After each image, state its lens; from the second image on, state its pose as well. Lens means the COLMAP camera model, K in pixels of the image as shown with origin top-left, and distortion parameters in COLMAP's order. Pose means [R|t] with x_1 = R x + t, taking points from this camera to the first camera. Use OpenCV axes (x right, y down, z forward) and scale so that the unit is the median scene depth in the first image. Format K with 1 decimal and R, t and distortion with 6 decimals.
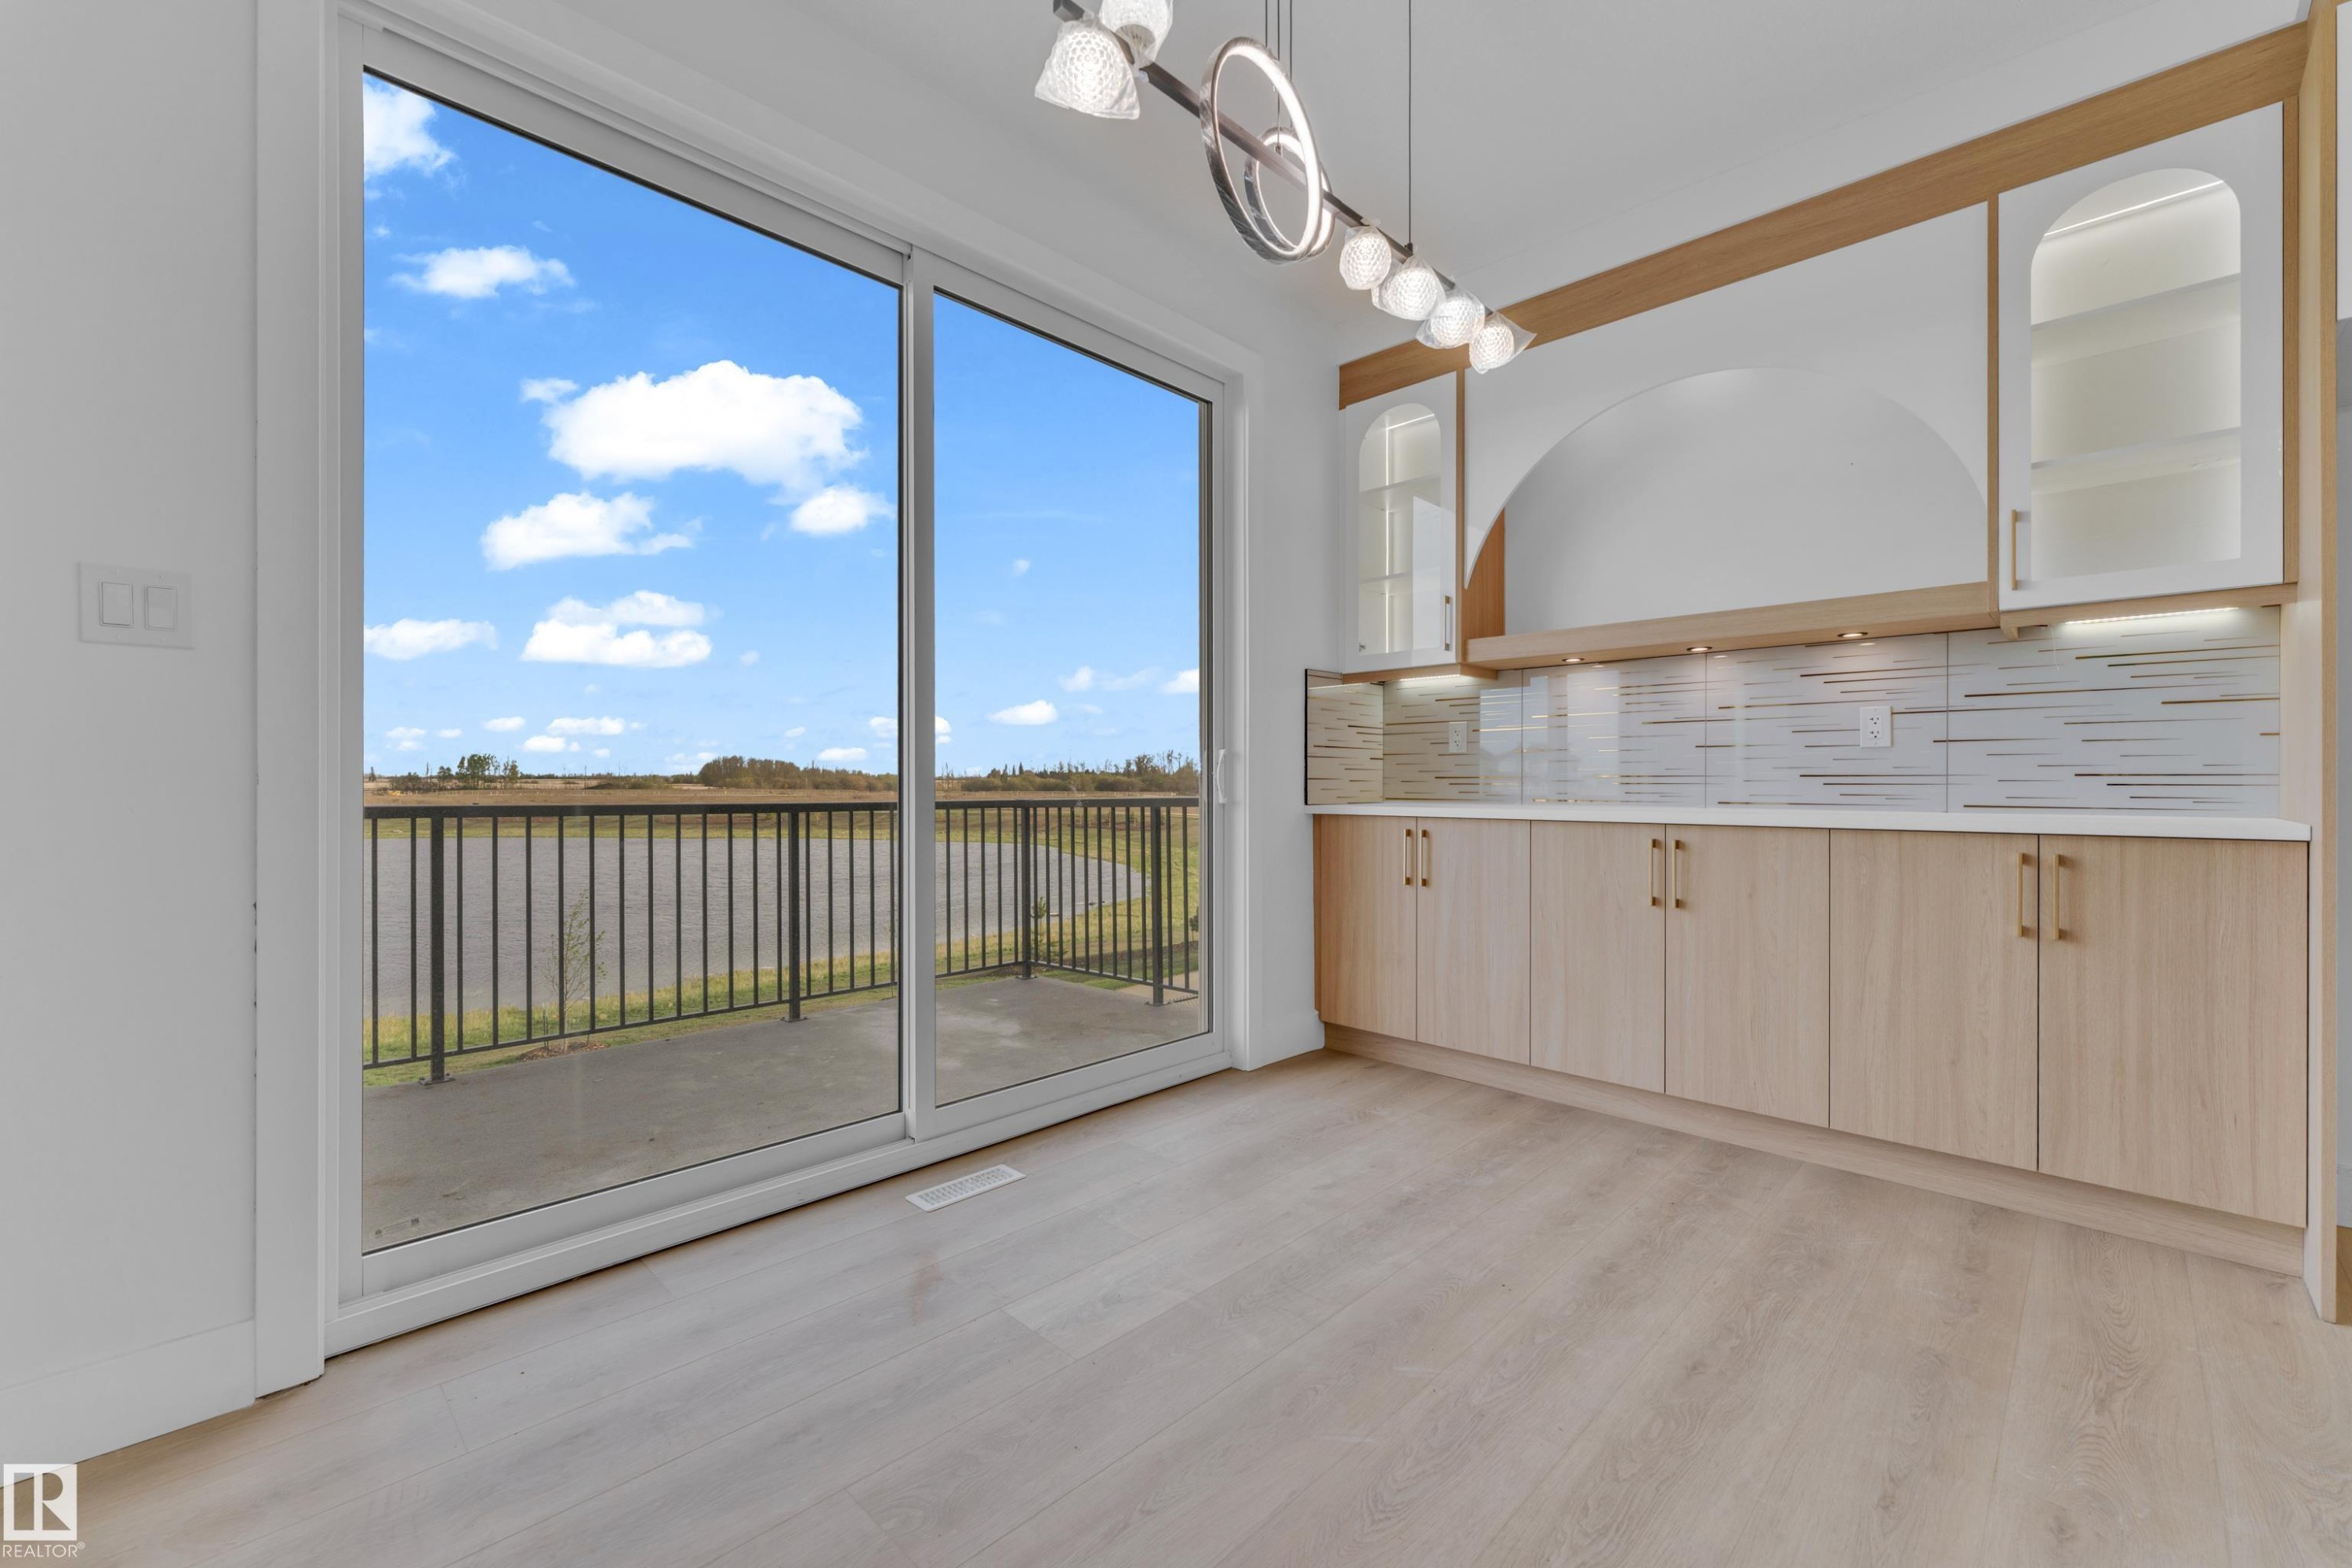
lens RADIAL K [[948.8, 0, 1174.9], [0, 948.8, 793.1], [0, 0, 1]] dist [-0.000728, -0.000675]
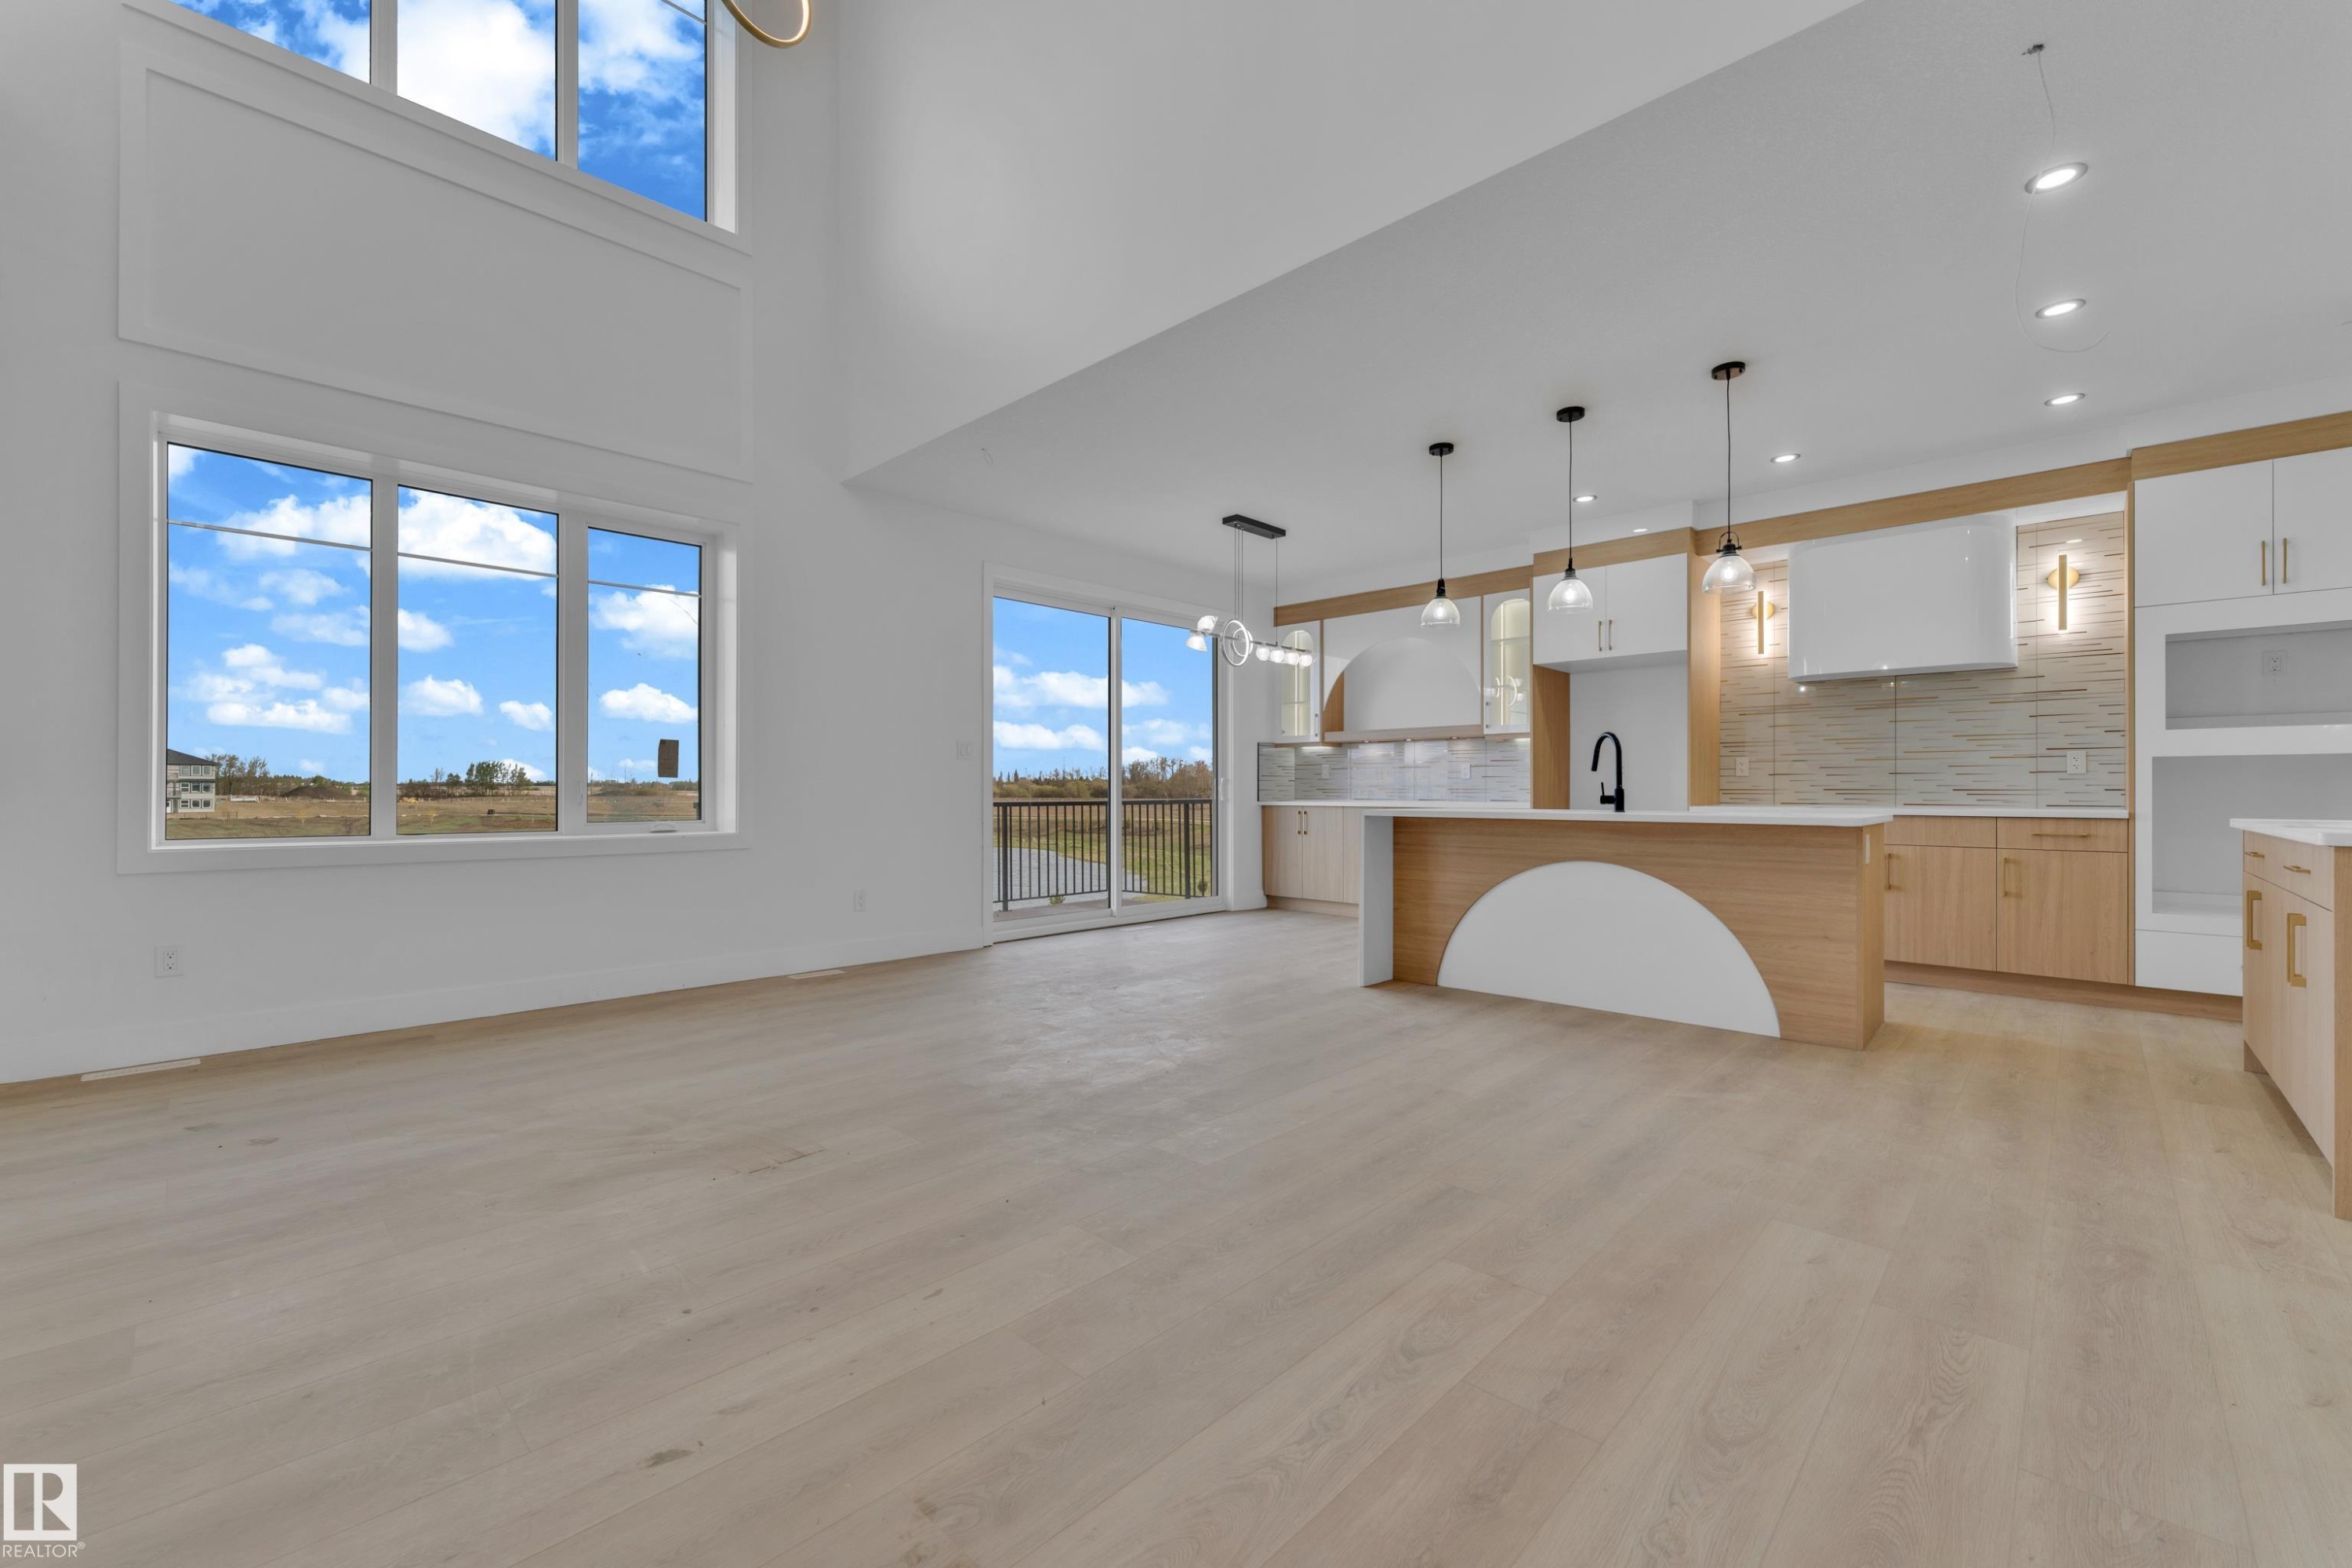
lens RADIAL K [[948.8, 0, 1166.7], [0, 948.8, 787.2], [0, 0, 1]] dist [-0.000728, -0.000675]
pose [[1.000000, -0.000474, 0.000349, -0.091927], [0.000478, 0.999917, -0.012875, 0.008090], [-0.000343, 0.012875, 0.999917, -1.403539]]
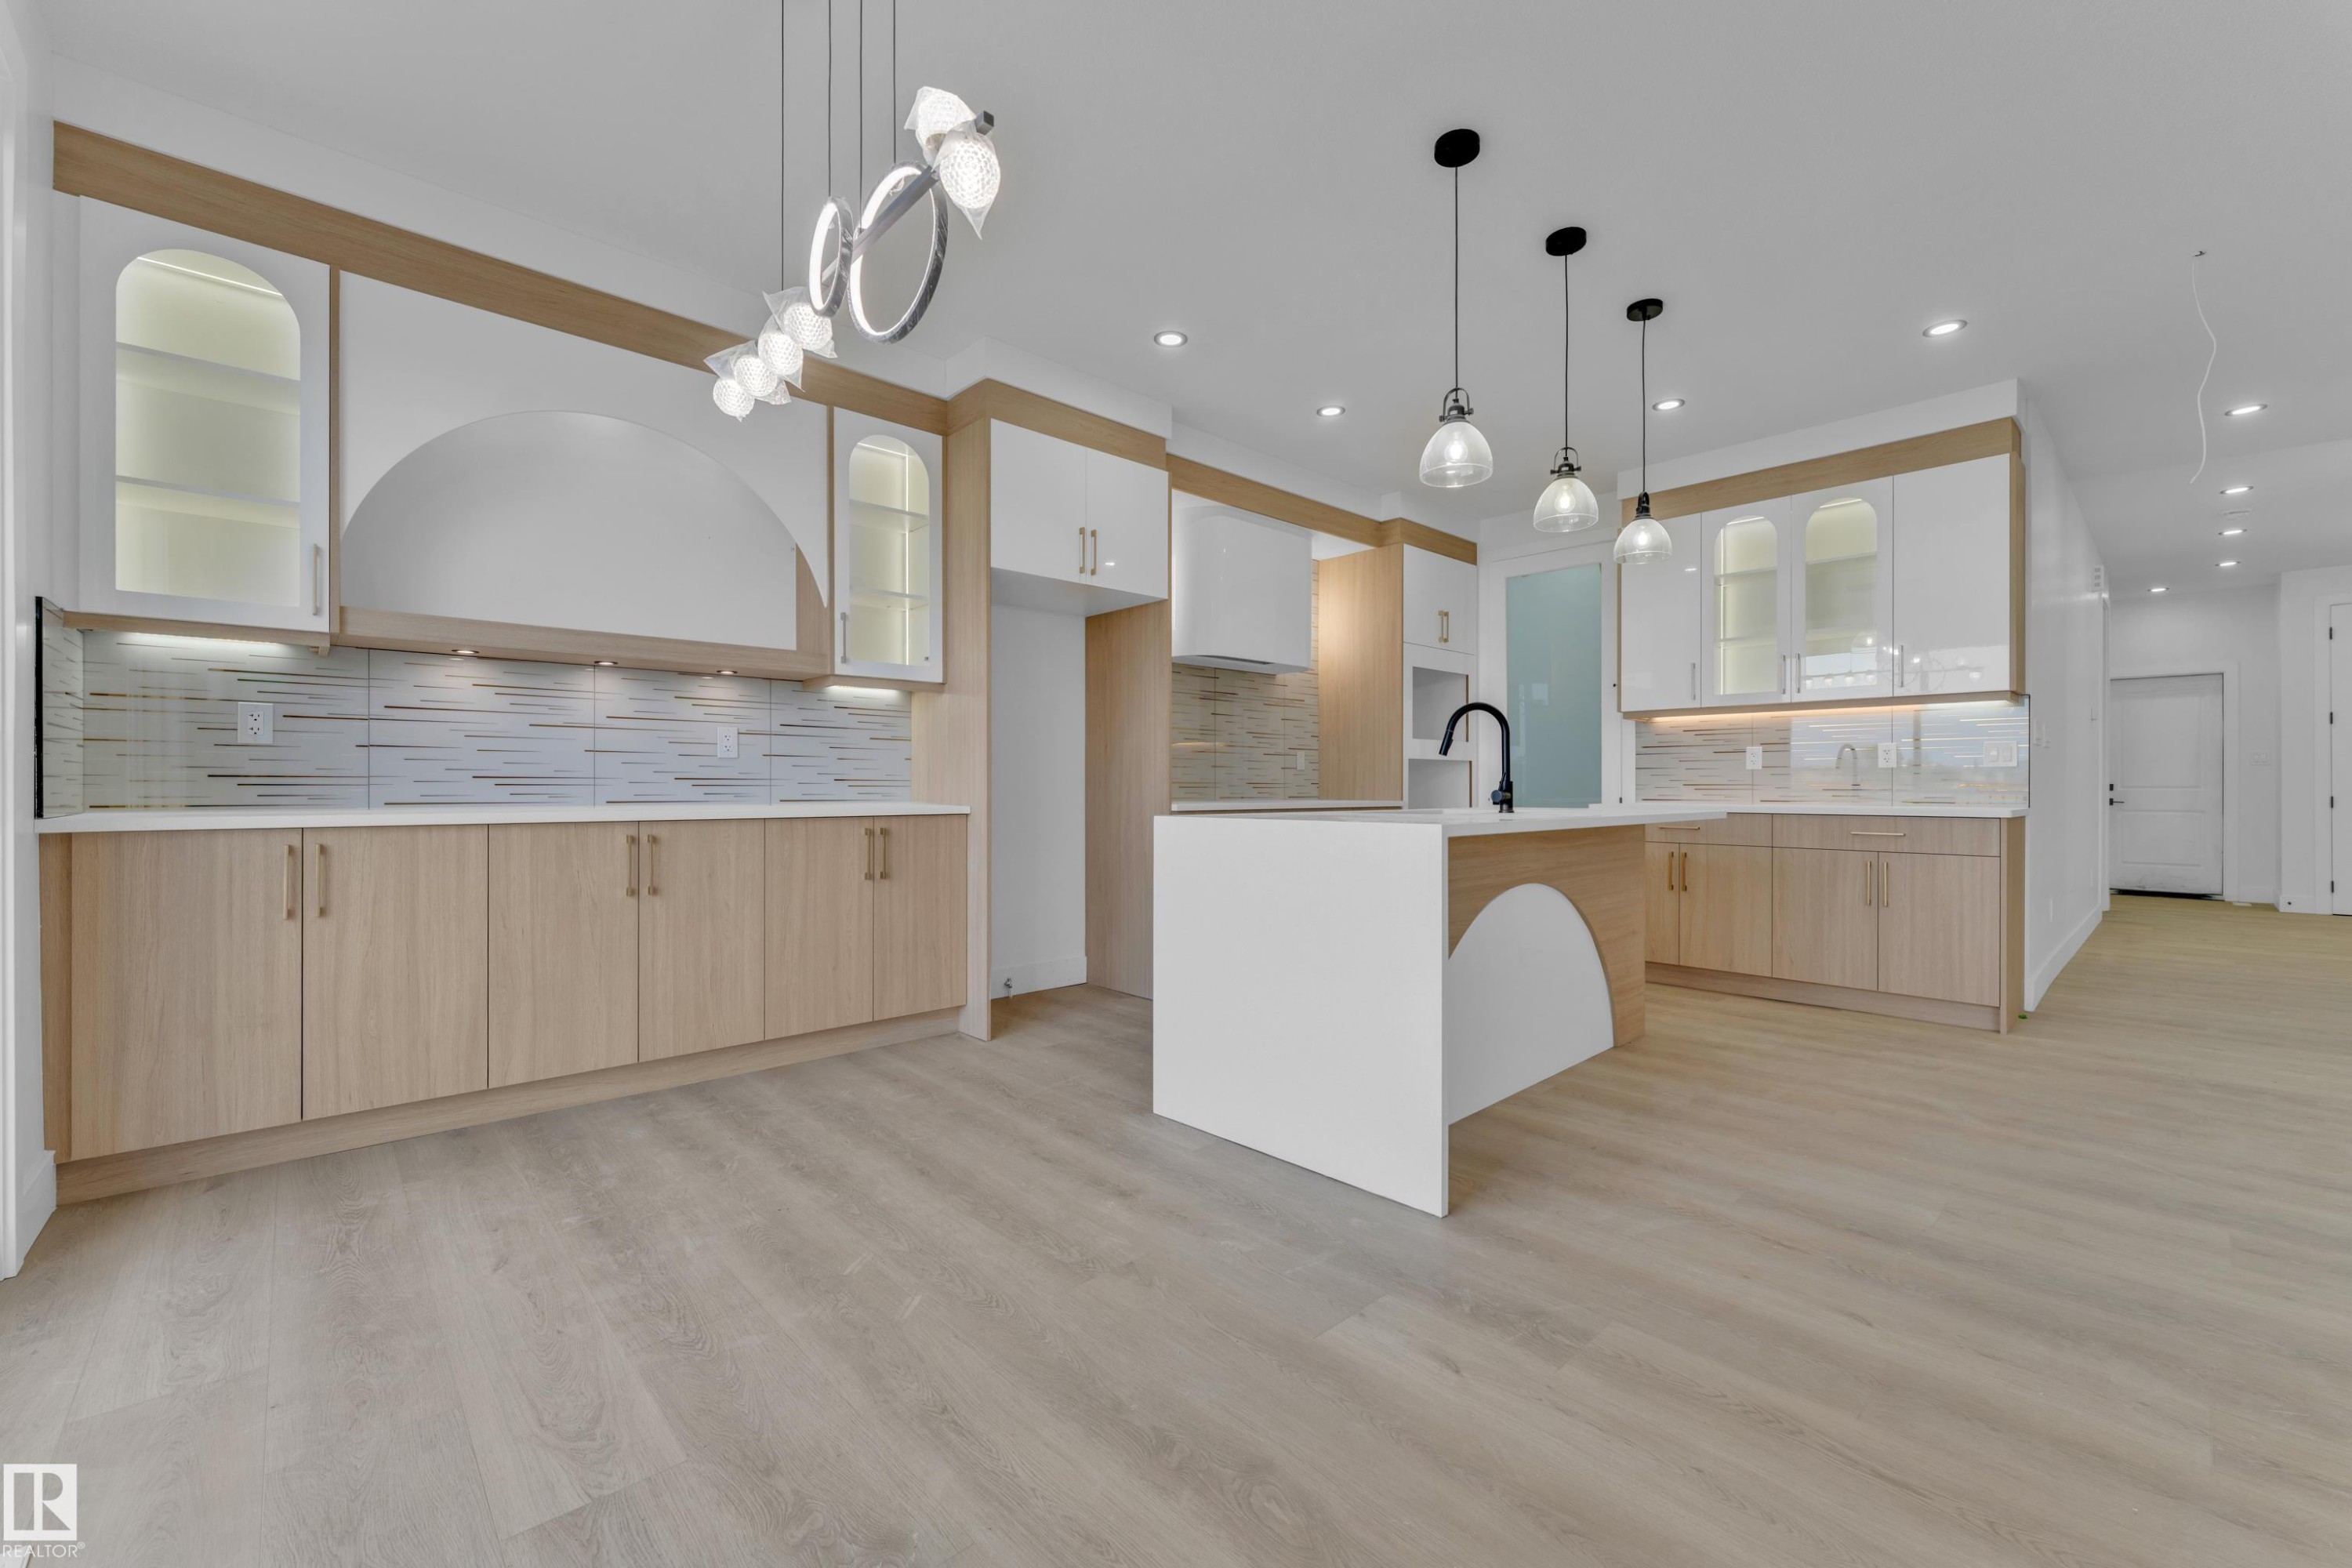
lens RADIAL K [[948.8, 0, 1173.6], [0, 948.8, 789.6], [0, 0, 1]] dist [-0.000728, -0.000675]
pose [[0.053554, -0.006164, 0.998546, -0.463248], [0.005444, 0.999968, 0.005881, -0.006552], [-0.998550, 0.005122, 0.053586, 0.252351]]
